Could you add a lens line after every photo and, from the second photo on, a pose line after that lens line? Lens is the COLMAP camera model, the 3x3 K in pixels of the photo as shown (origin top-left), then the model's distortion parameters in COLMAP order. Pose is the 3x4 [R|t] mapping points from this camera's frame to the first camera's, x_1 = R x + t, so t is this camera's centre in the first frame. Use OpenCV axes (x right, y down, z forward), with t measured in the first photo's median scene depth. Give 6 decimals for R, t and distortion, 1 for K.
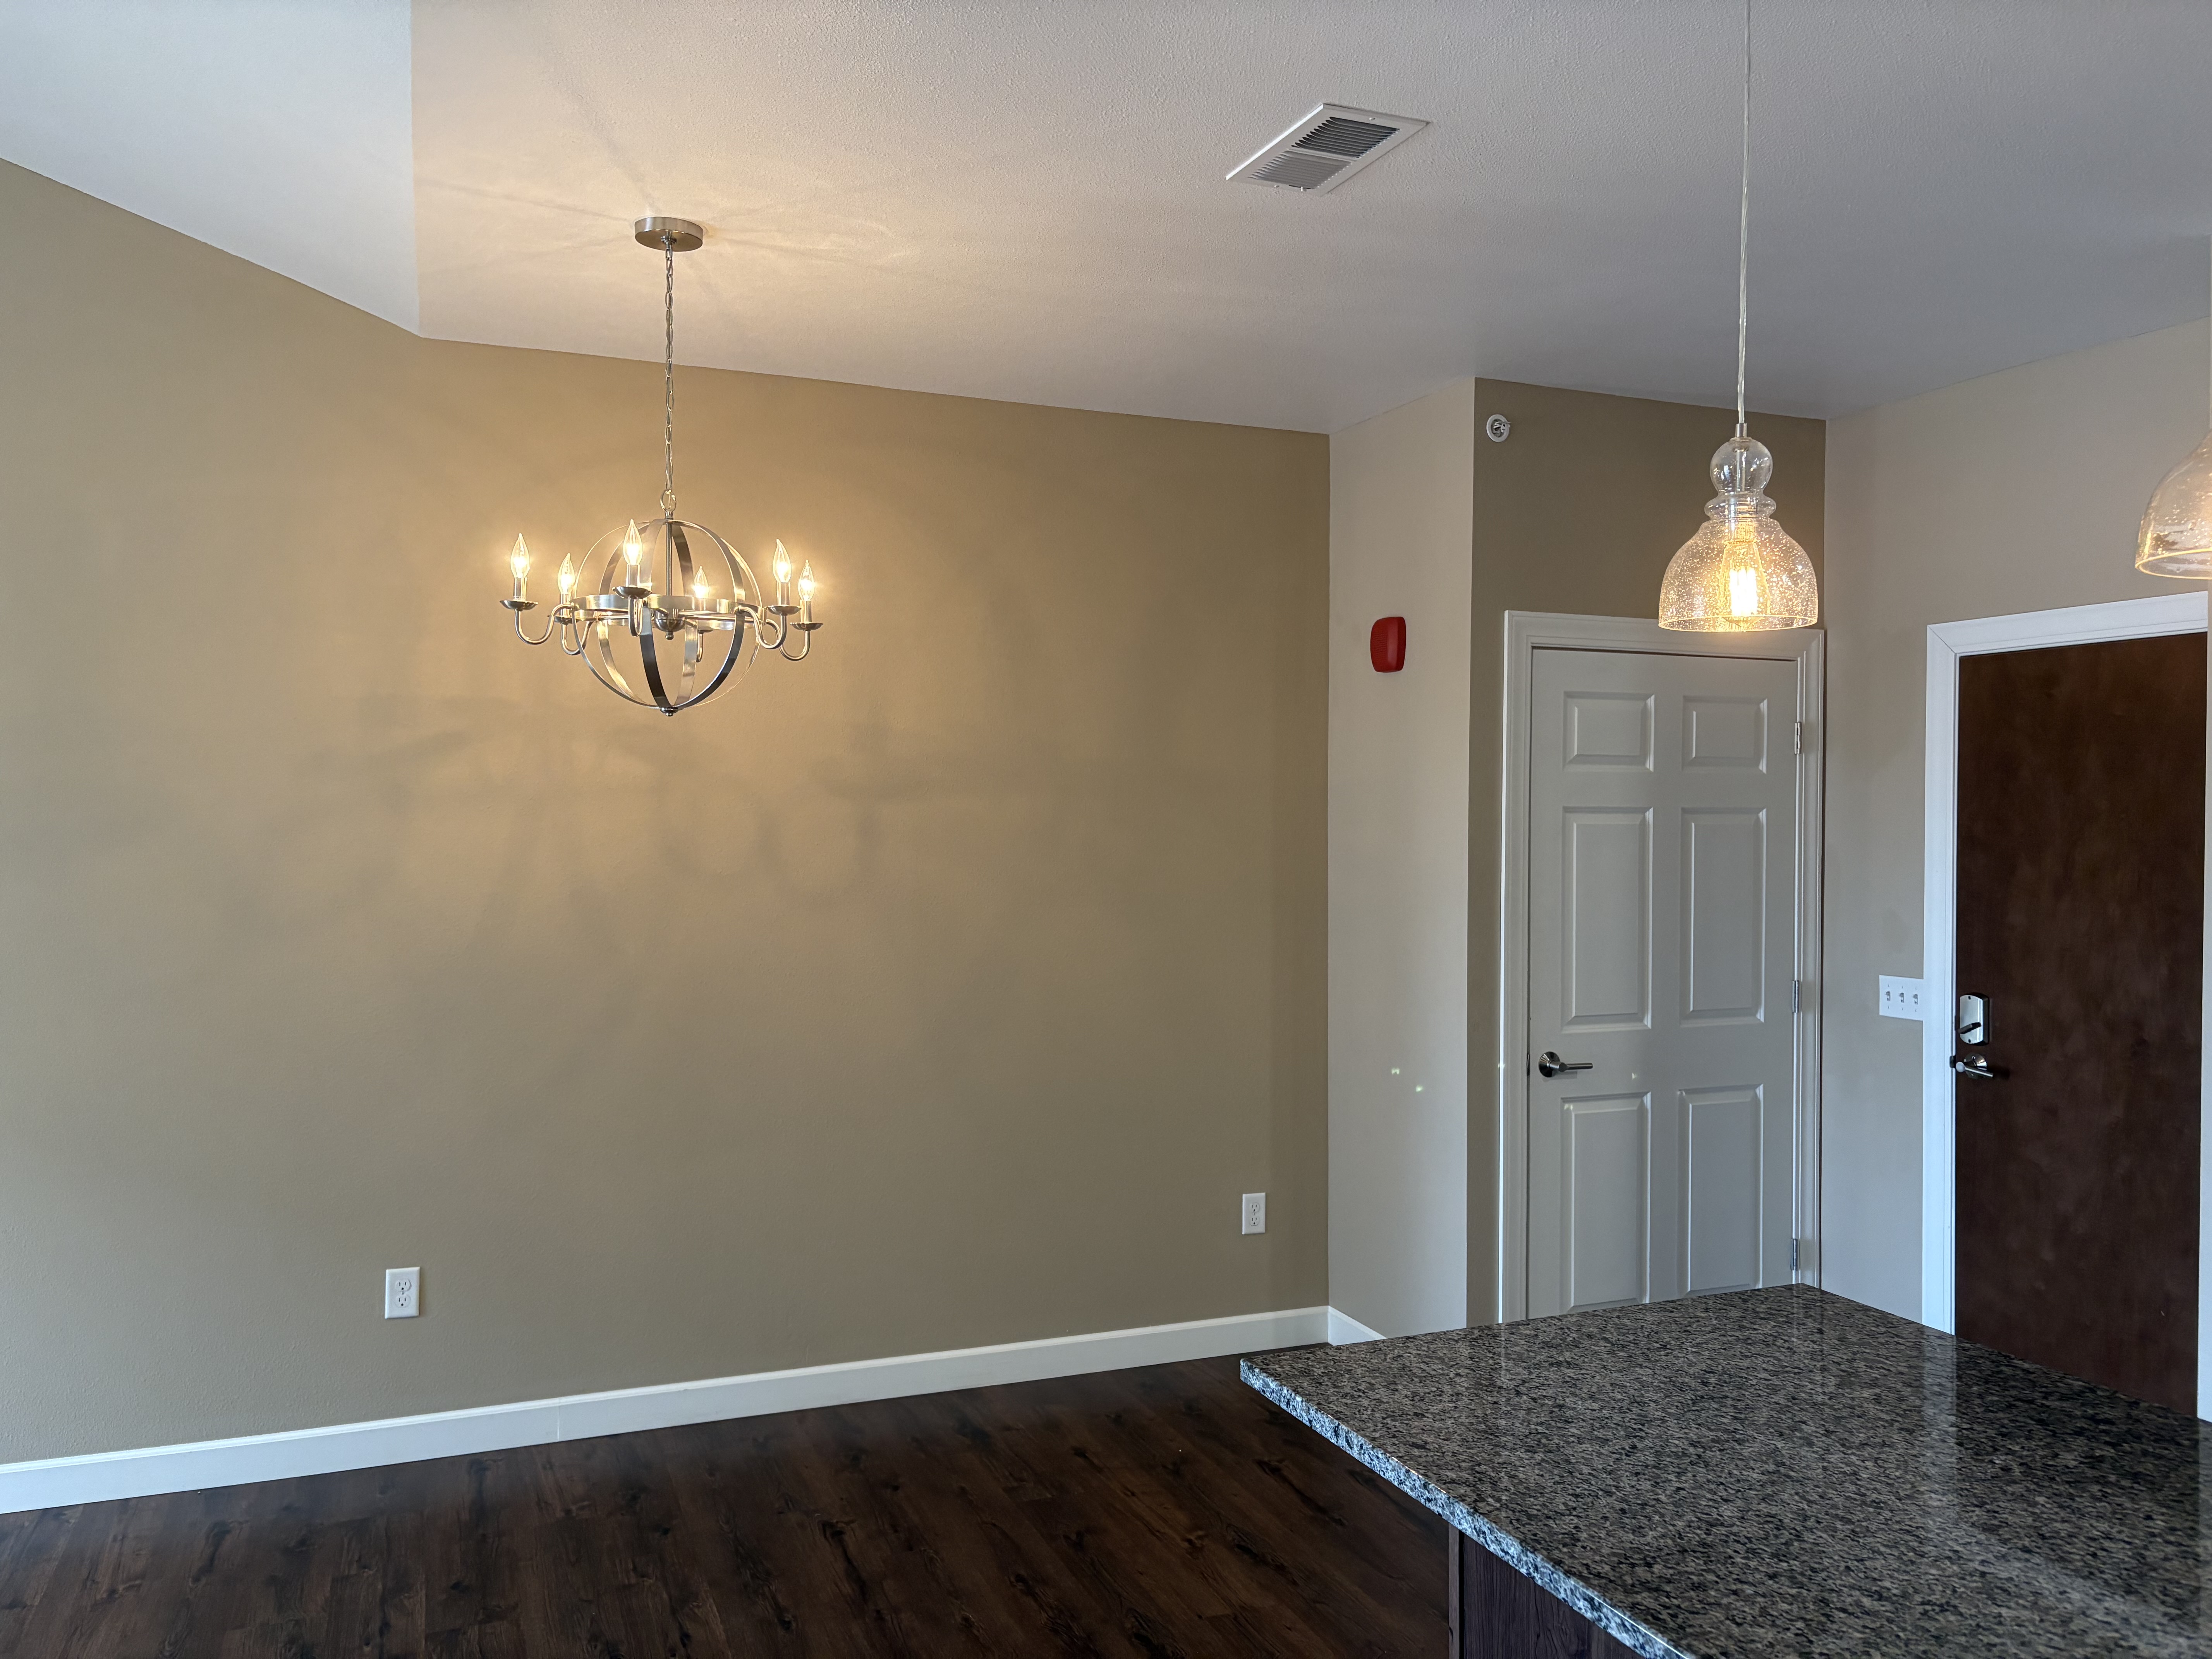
lens RADIAL K [[1666.6, 0, 1117.0], [0, 1666.6, 826.3], [0, 0, 1]] dist [0.055627, -0.057876]
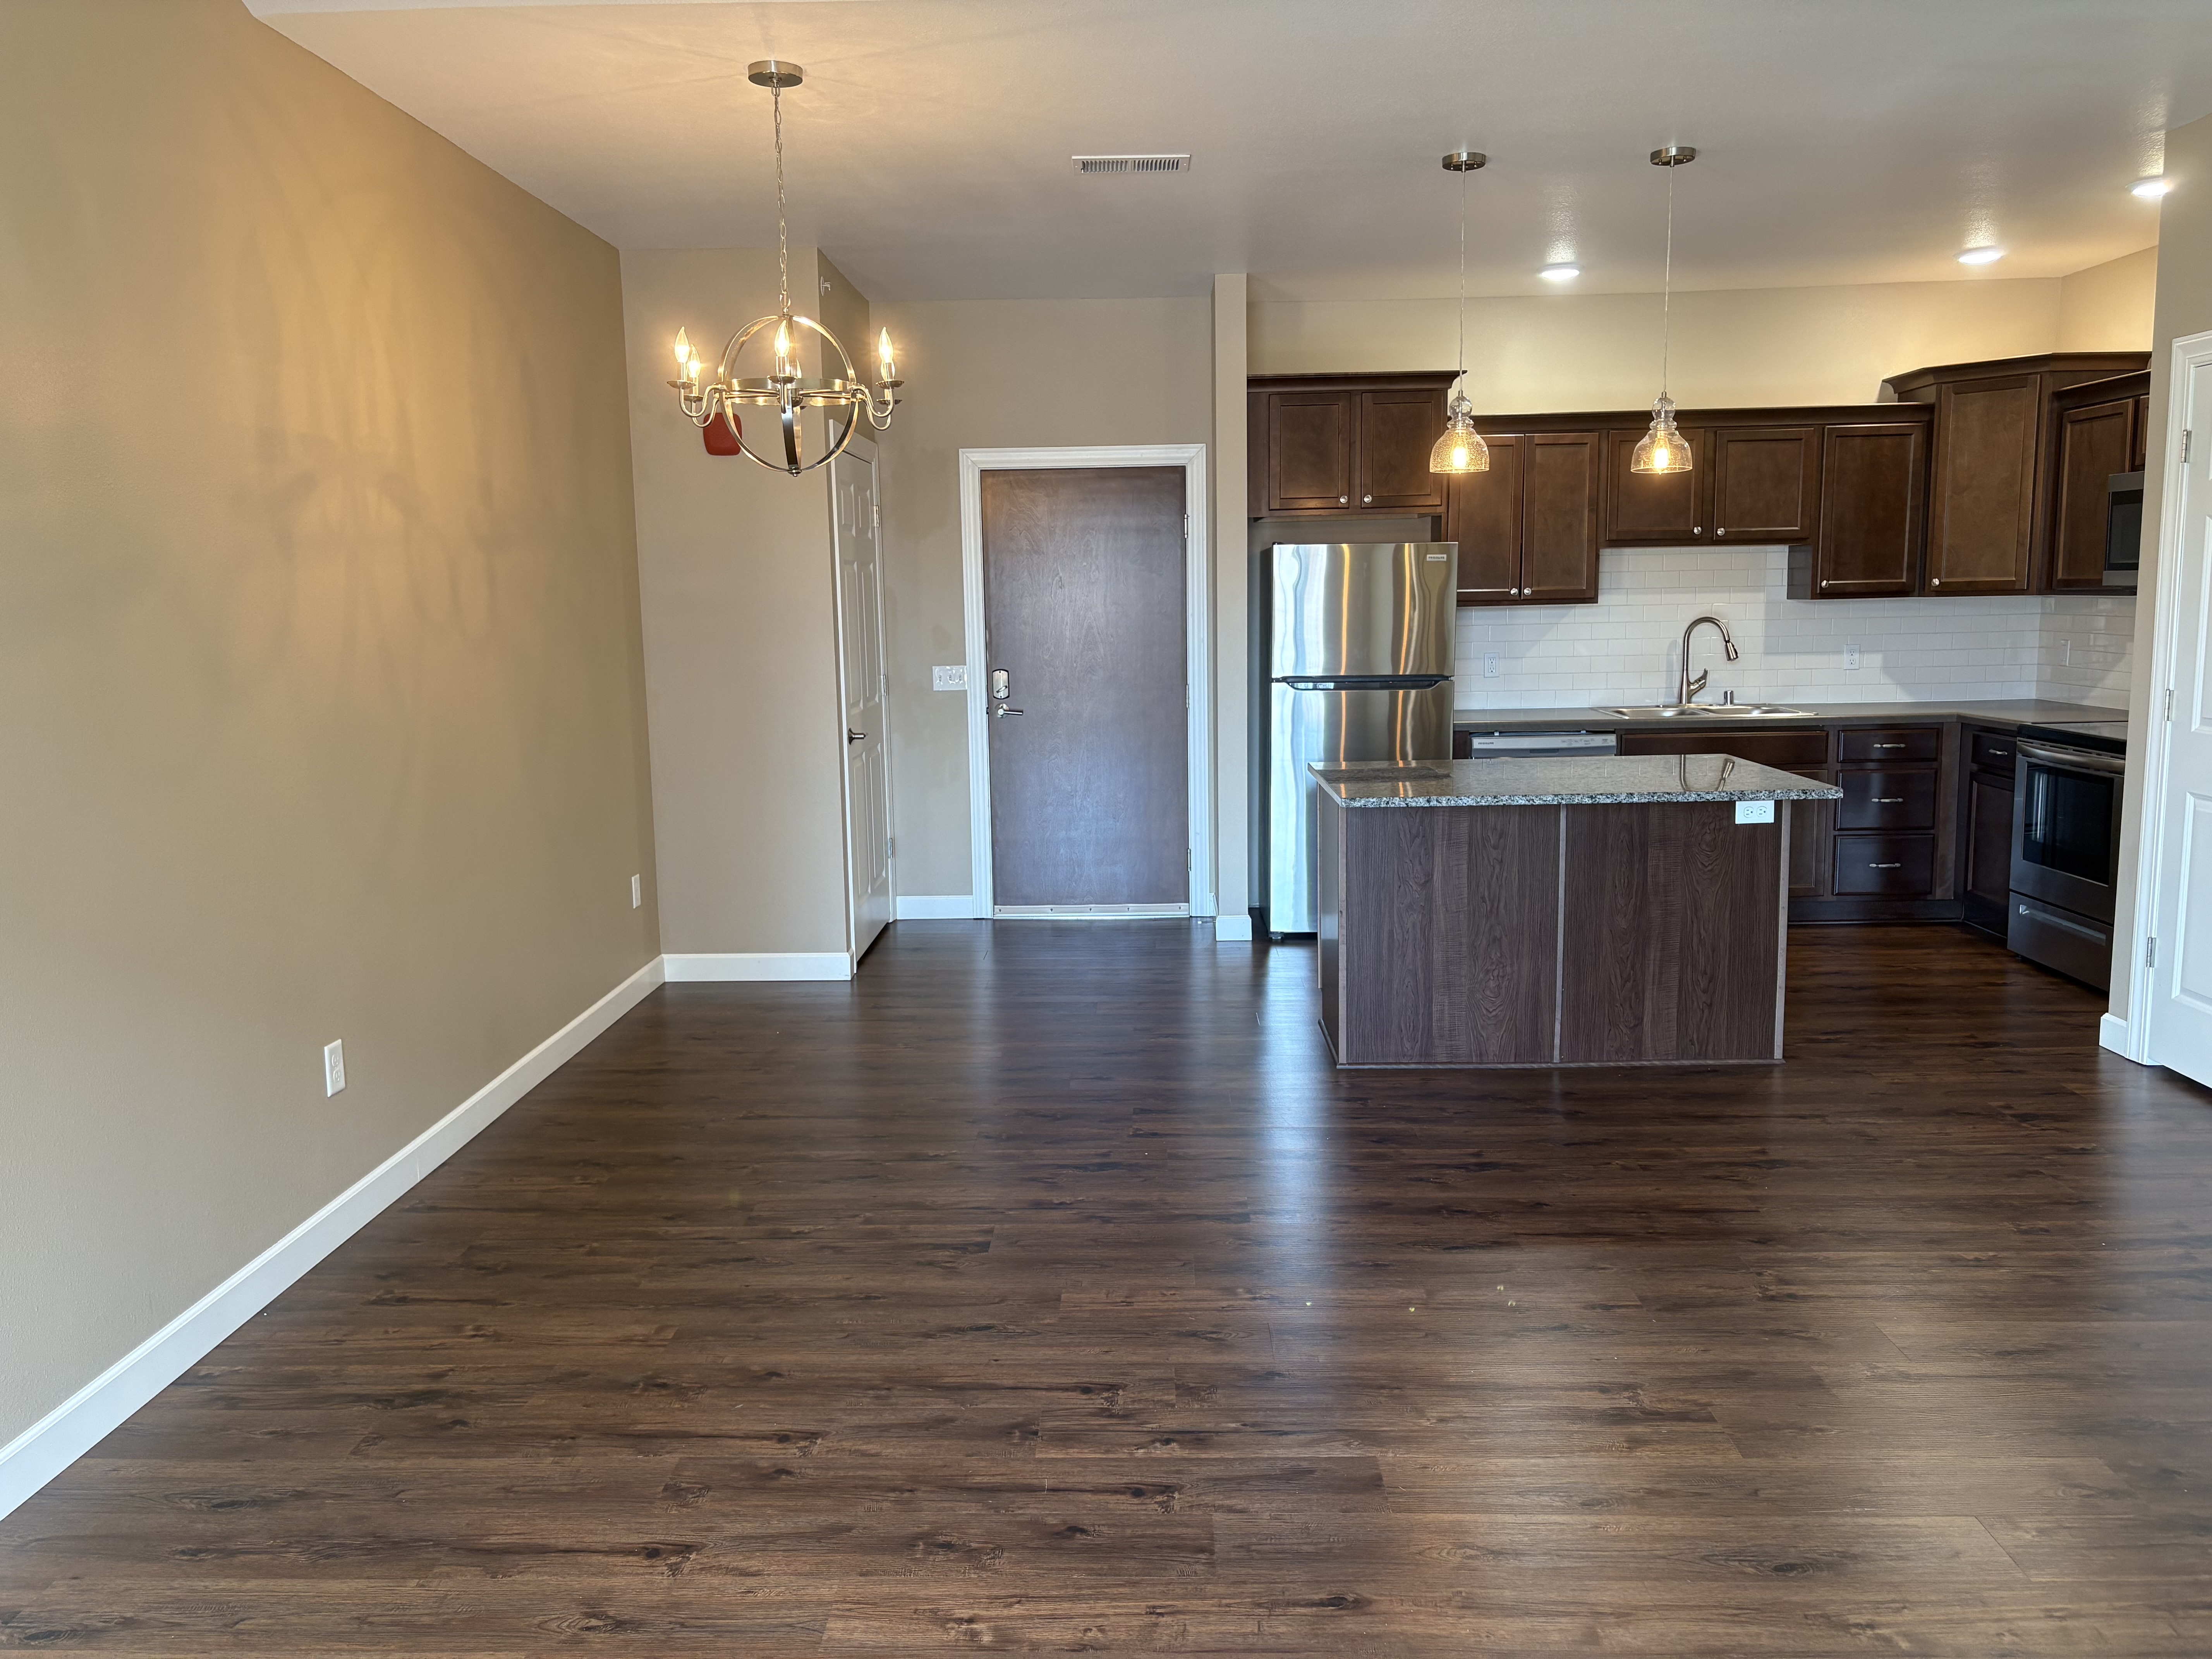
lens RADIAL K [[1666.6, 0, 1094.0], [0, 1666.6, 834.1], [0, 0, 1]] dist [0.055627, -0.057876]
pose [[0.403921, -0.146627, 0.902967, -1.196968], [0.028828, 0.988621, 0.147640, 0.018667], [-0.914340, -0.033604, 0.403551, 0.245107]]
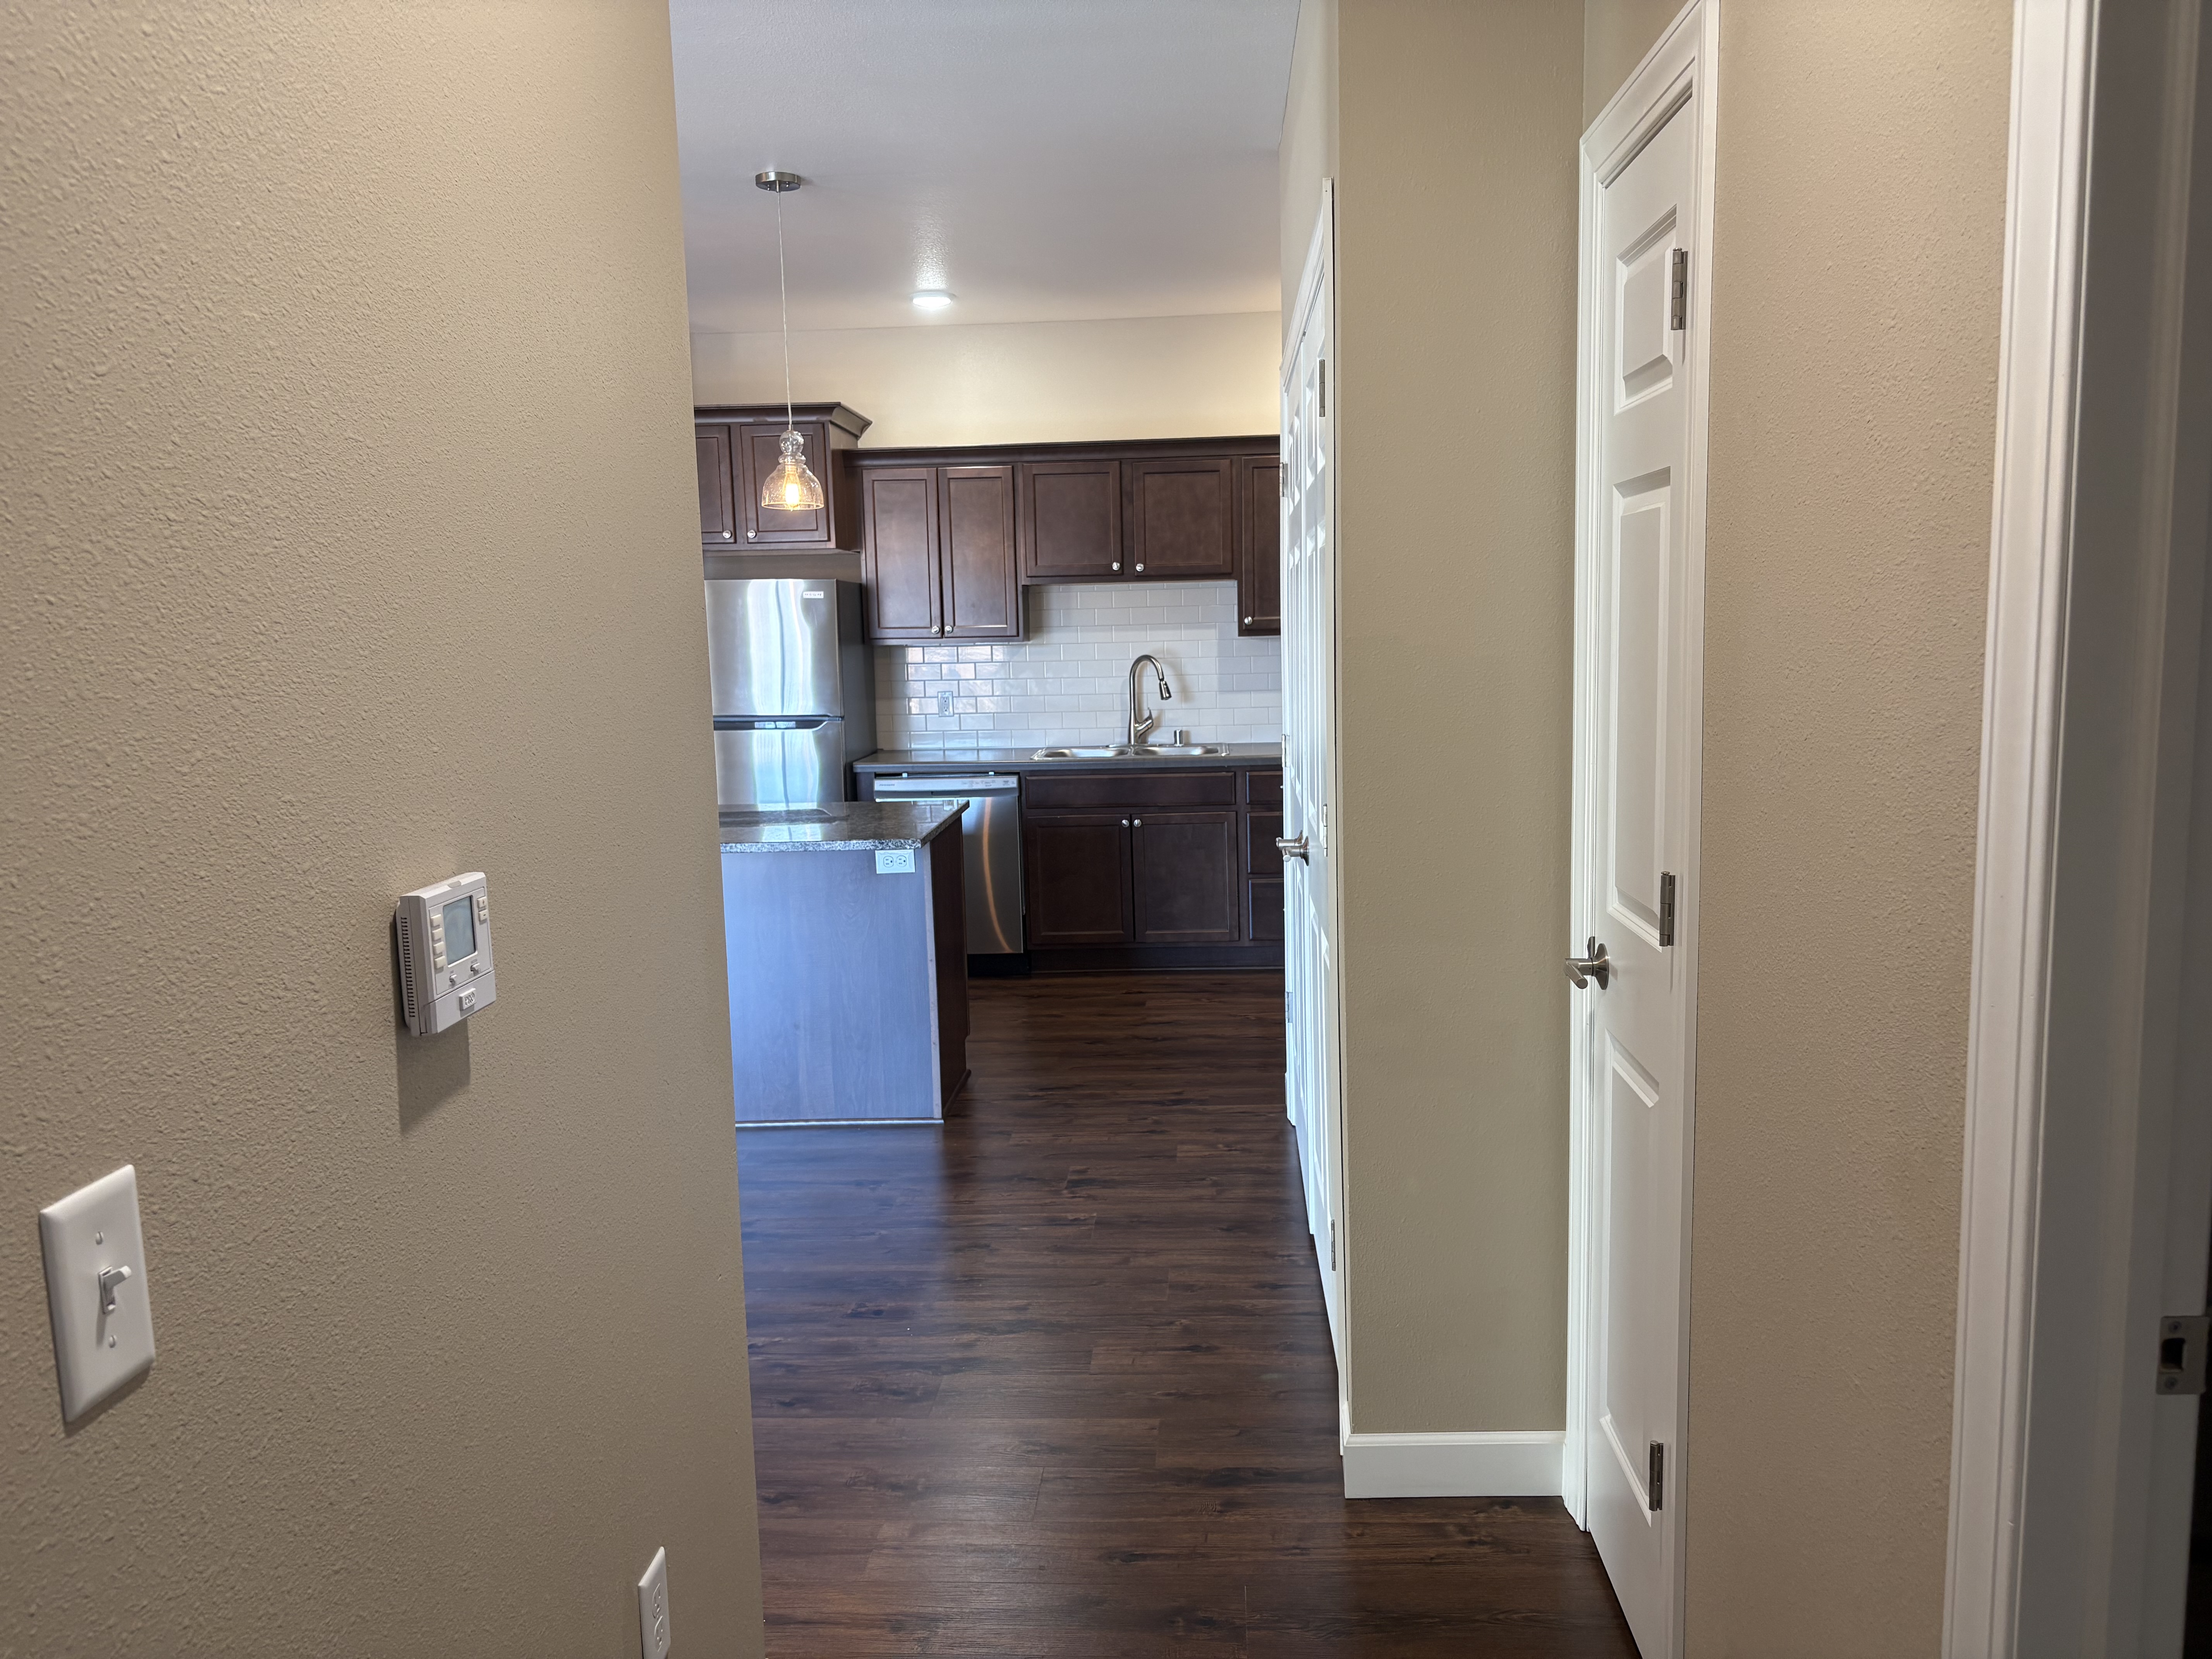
lens RADIAL K [[1666.6, 0, 1118.0], [0, 1666.6, 855.5], [0, 0, 1]] dist [0.055627, -0.057876]
pose [[0.429984, -0.144780, 0.891152, -0.834037], [0.035004, 0.988990, 0.143785, 0.030873], [-0.902158, -0.030631, 0.430318, -0.413101]]
